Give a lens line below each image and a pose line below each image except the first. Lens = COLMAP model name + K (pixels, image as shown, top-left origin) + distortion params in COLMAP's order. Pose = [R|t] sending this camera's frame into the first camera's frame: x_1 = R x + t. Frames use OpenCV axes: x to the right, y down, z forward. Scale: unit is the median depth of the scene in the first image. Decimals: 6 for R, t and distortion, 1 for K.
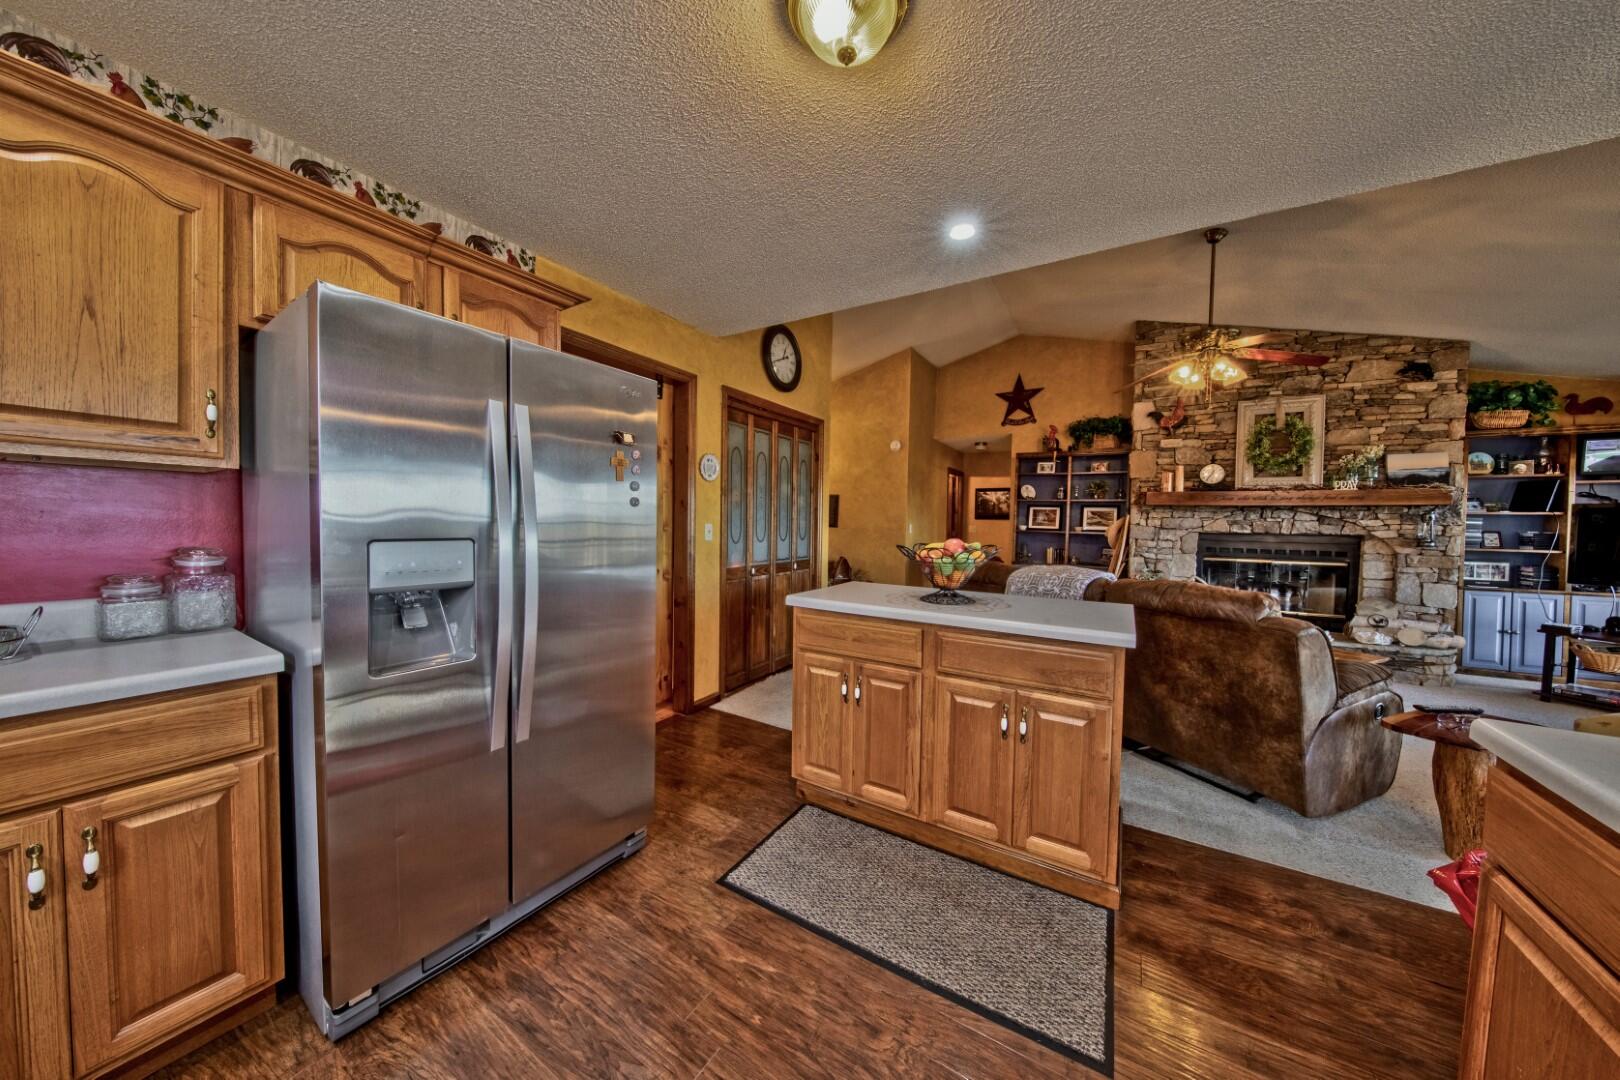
lens RADIAL K [[512.8, 0, 800.7], [0, 512.8, 538.1], [0, 0, 1]] dist [-0.000901, -0.000133]
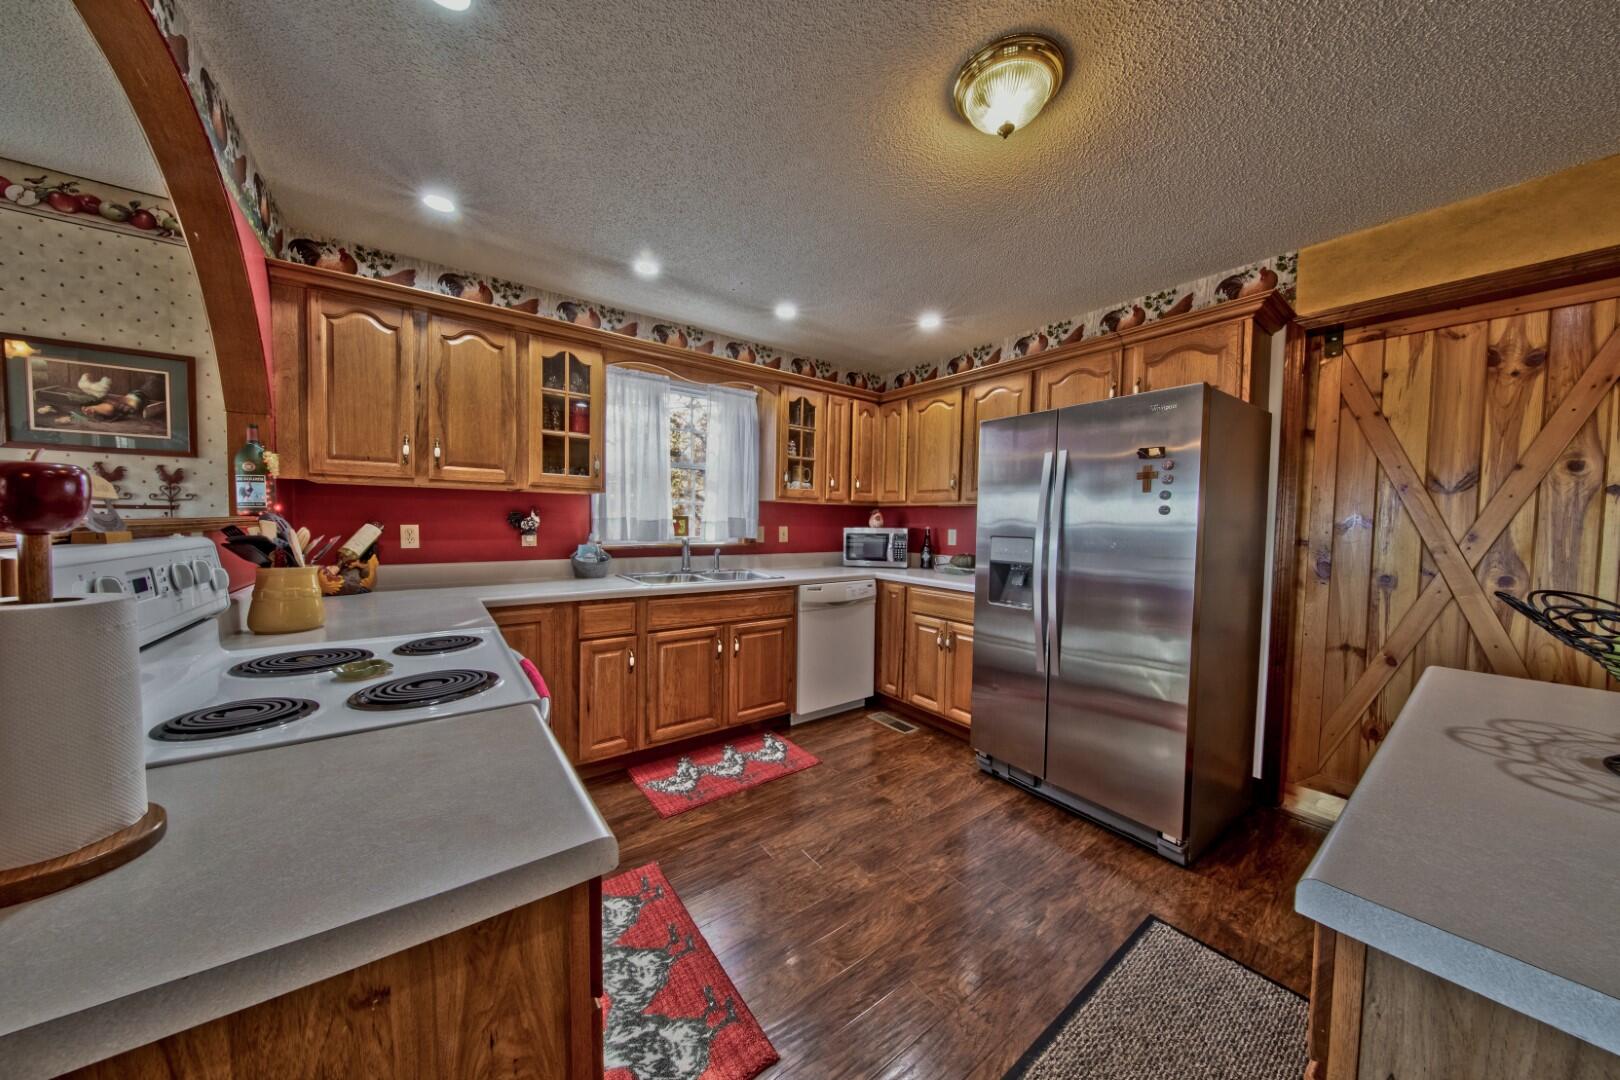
lens RADIAL K [[512.8, 0, 809.3], [0, 512.8, 542.9], [0, 0, 1]] dist [-0.000901, -0.000133]
pose [[-0.361633, 0.013564, -0.932222, 1.049698], [-0.055760, 0.997790, 0.036149, -0.001252], [0.930651, 0.065054, -0.360078, 0.816227]]
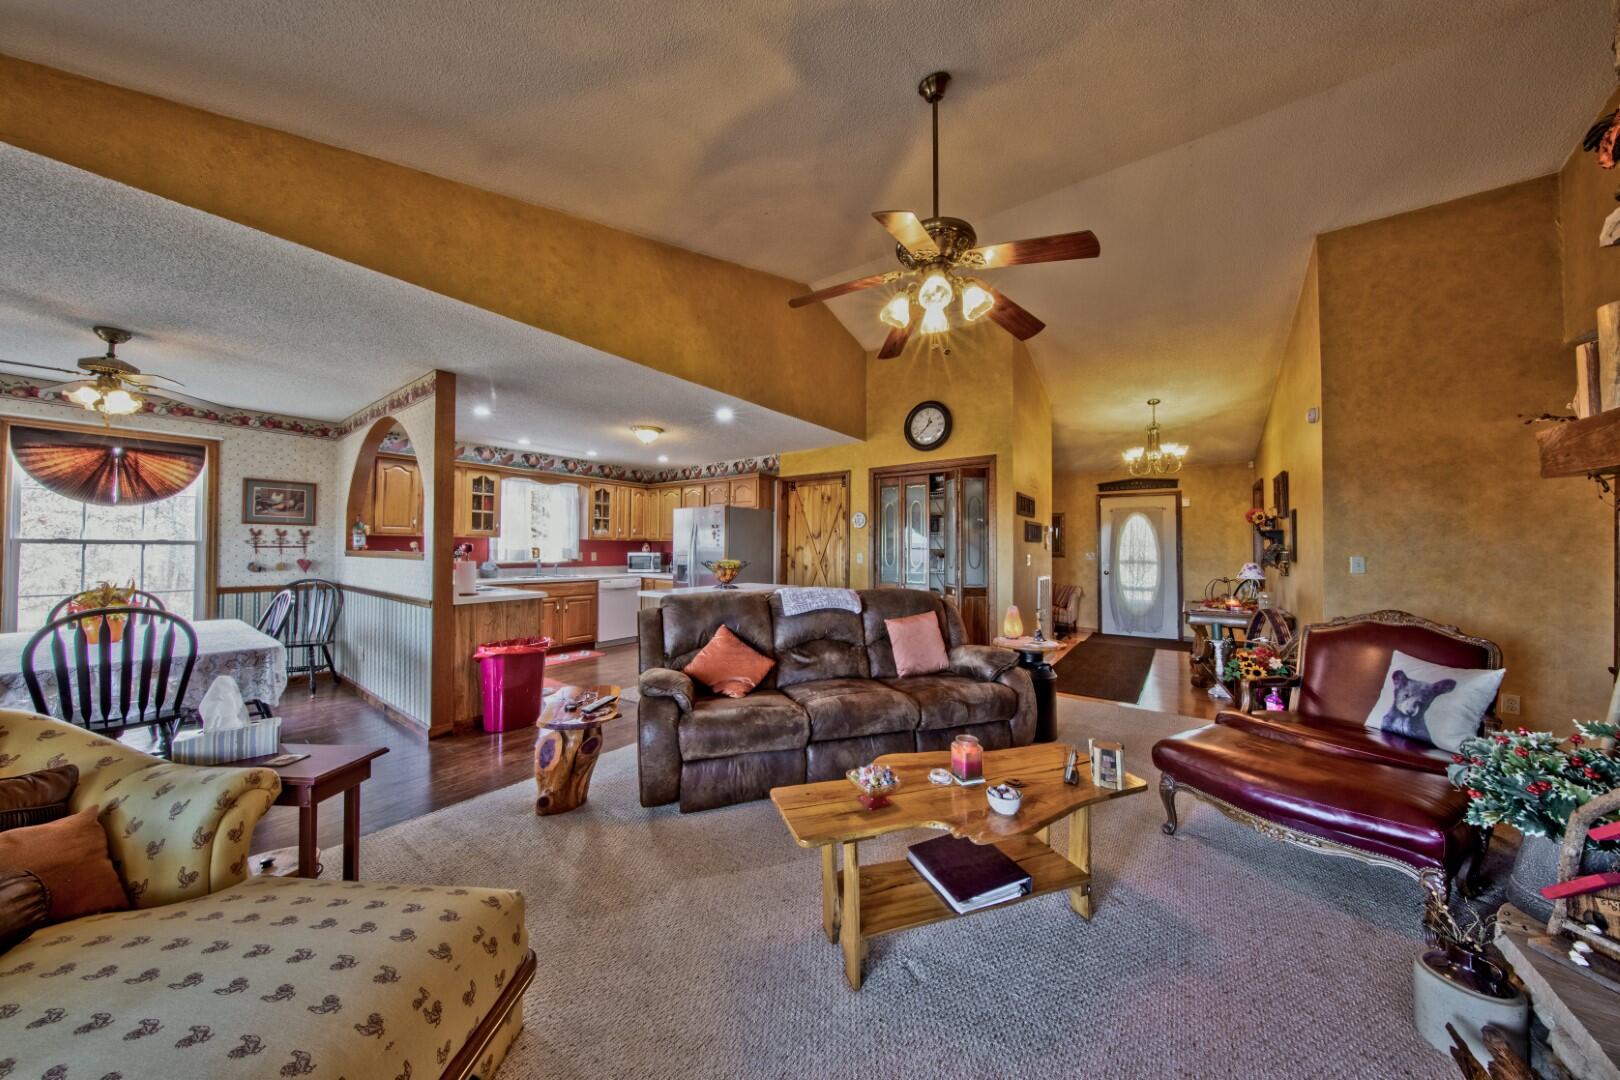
lens RADIAL K [[512.8, 0, 811.9], [0, 512.8, 543.3], [0, 0, 1]] dist [-0.000901, -0.000133]
pose [[-0.066861, -0.033540, -0.997198, 3.303034], [-0.040801, 0.998691, -0.030855, -0.004693], [0.996928, 0.038624, -0.068141, 2.090790]]
